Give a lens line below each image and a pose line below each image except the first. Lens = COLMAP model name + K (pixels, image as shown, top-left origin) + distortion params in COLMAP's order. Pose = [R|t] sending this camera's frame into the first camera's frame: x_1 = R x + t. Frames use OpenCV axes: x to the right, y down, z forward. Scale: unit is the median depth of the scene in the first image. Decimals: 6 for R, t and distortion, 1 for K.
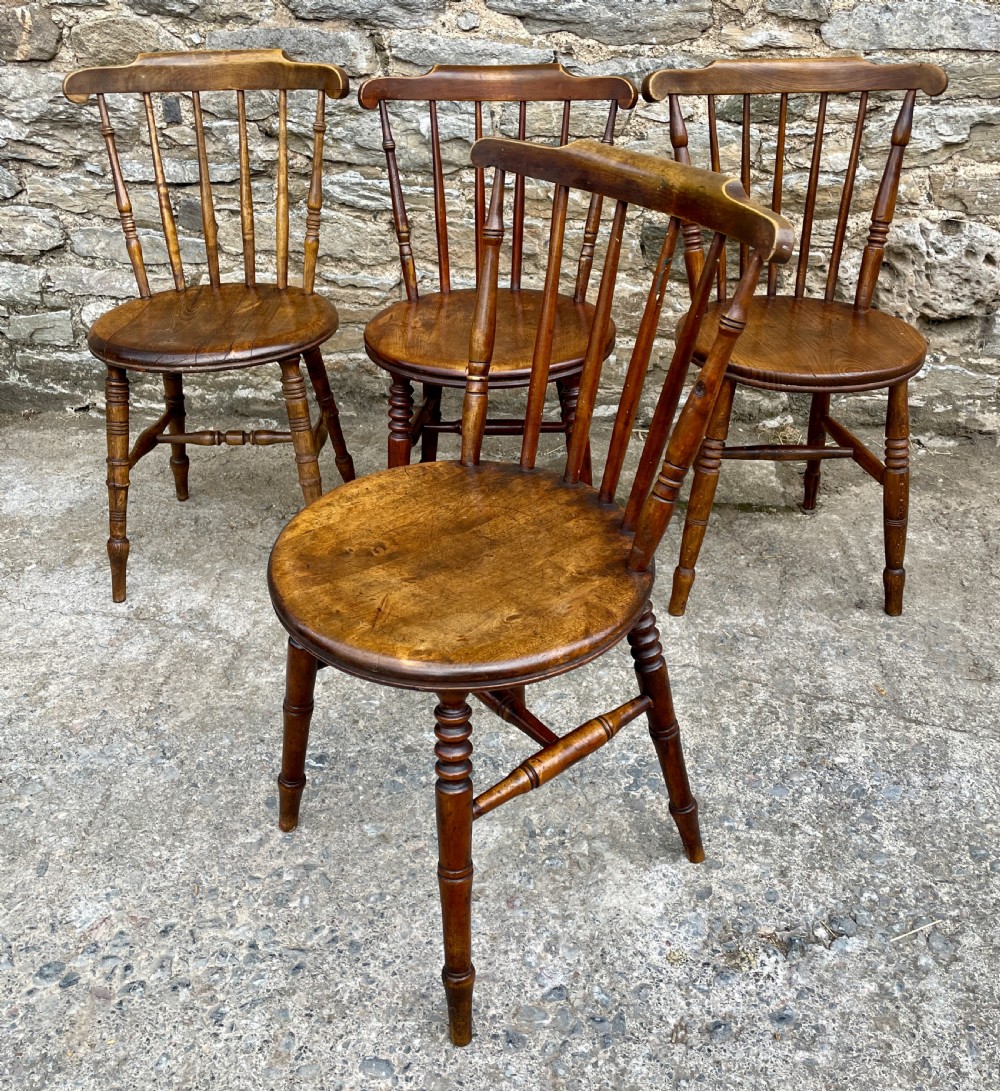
lens RADIAL K [[1050.6, 0, 495.5], [0, 1050.6, 490.2], [0, 0, 1]] dist [0.078437, -0.104605]
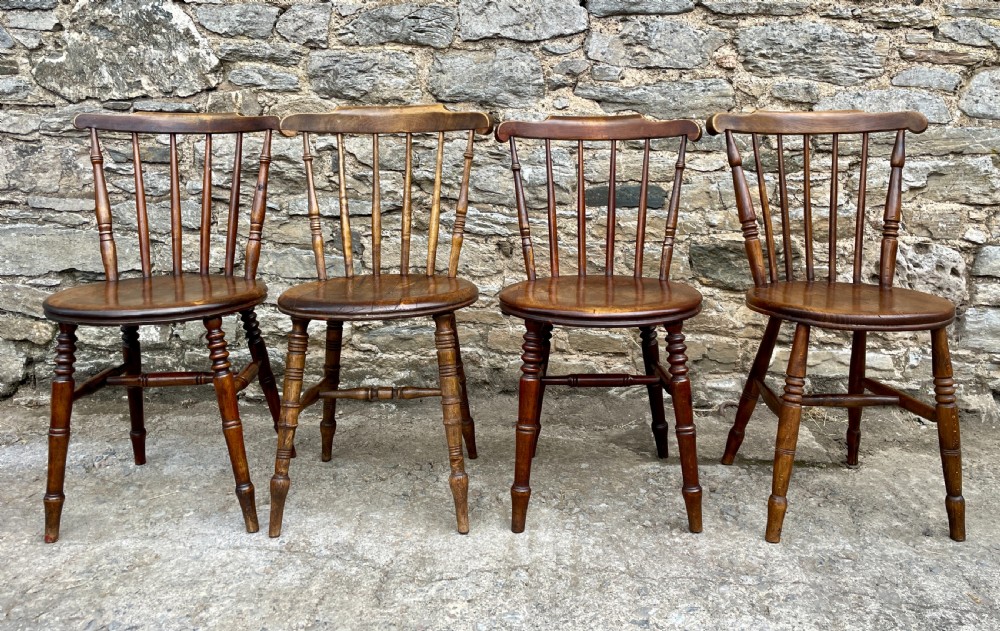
lens RADIAL K [[791.6, 0, 533.1], [0, 791.6, 254.3], [0, 0, 1]] dist [0.089476, -0.120012]
pose [[0.999028, 0.004623, 0.043837, -0.106691], [0.010829, 0.938270, -0.345734, 0.106730], [-0.042729, 0.345873, 0.937308, 0.087428]]
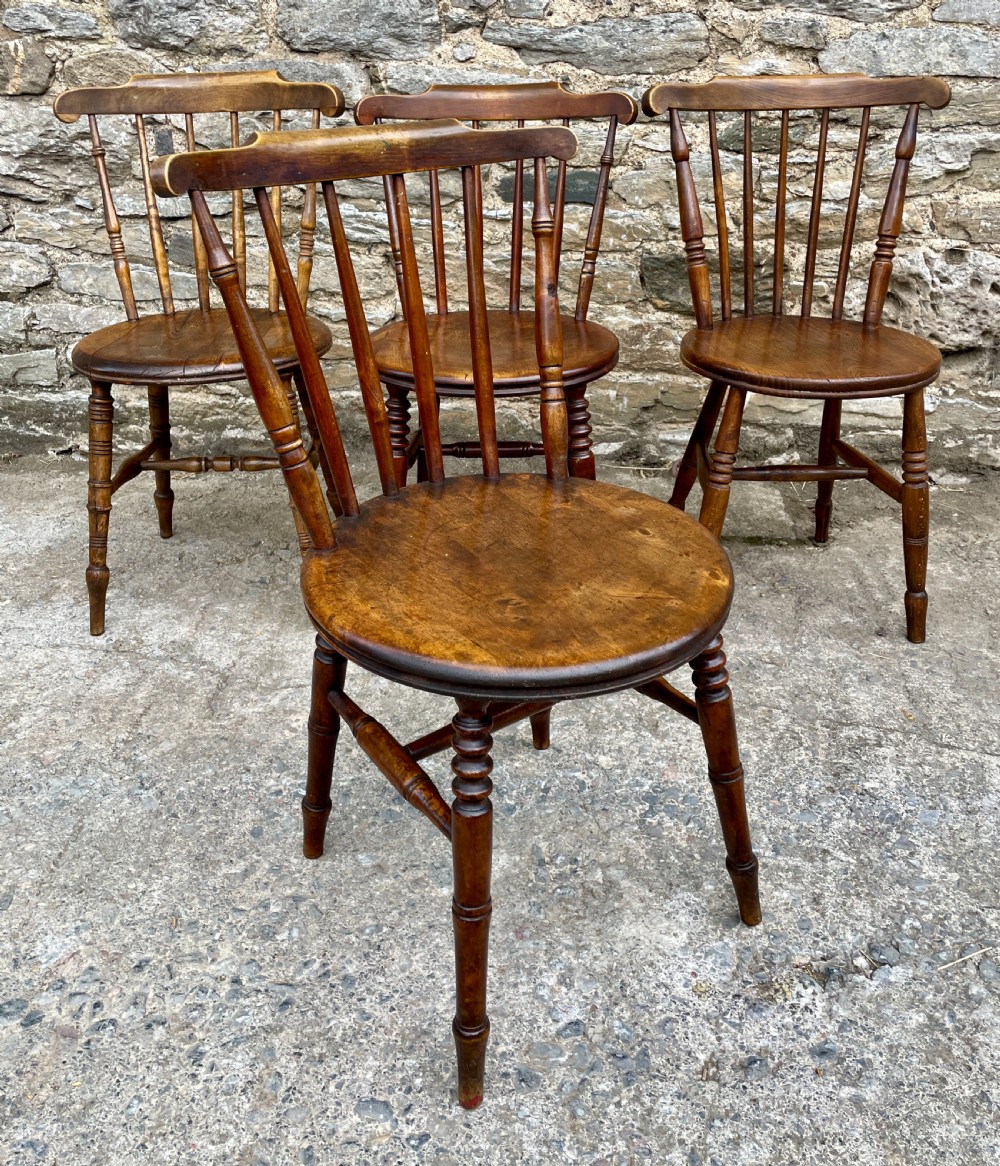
lens RADIAL K [[1066.8, 0, 491.8], [0, 1066.8, 492.6], [0, 0, 1]] dist [0.078958, -0.108364]
pose [[0.999965, -0.005435, 0.006362, -0.008330], [0.005957, 0.996343, -0.085238, 0.056005], [-0.005875, 0.085273, 0.996340, 0.027677]]
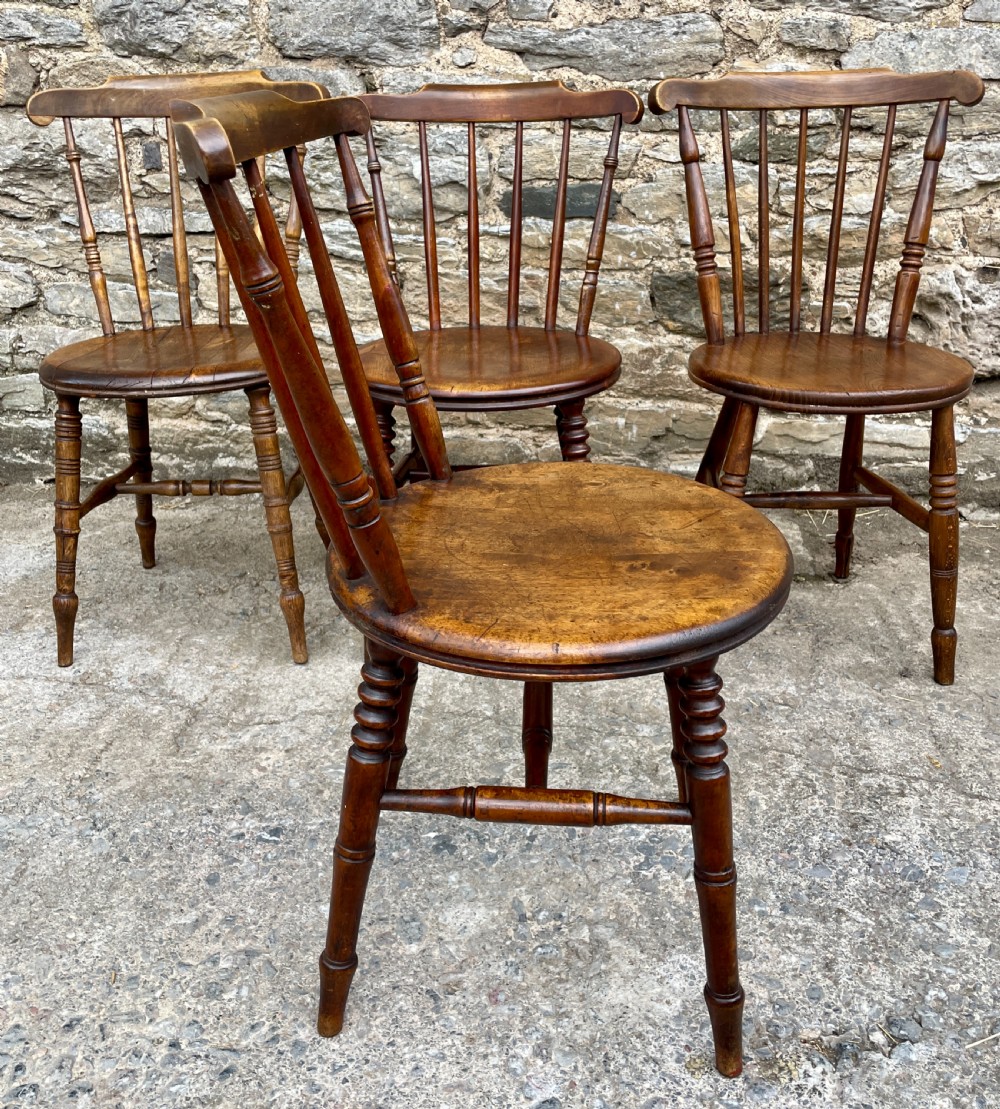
lens RADIAL K [[1060.9, 0, 487.3], [0, 1060.9, 536.2], [0, 0, 1]] dist [0.077347, -0.107247]
pose [[0.999752, 0.002414, -0.022130, 0.016727], [-0.004457, 0.995680, -0.092743, 0.069754], [0.021811, 0.092819, 0.995444, 0.090576]]
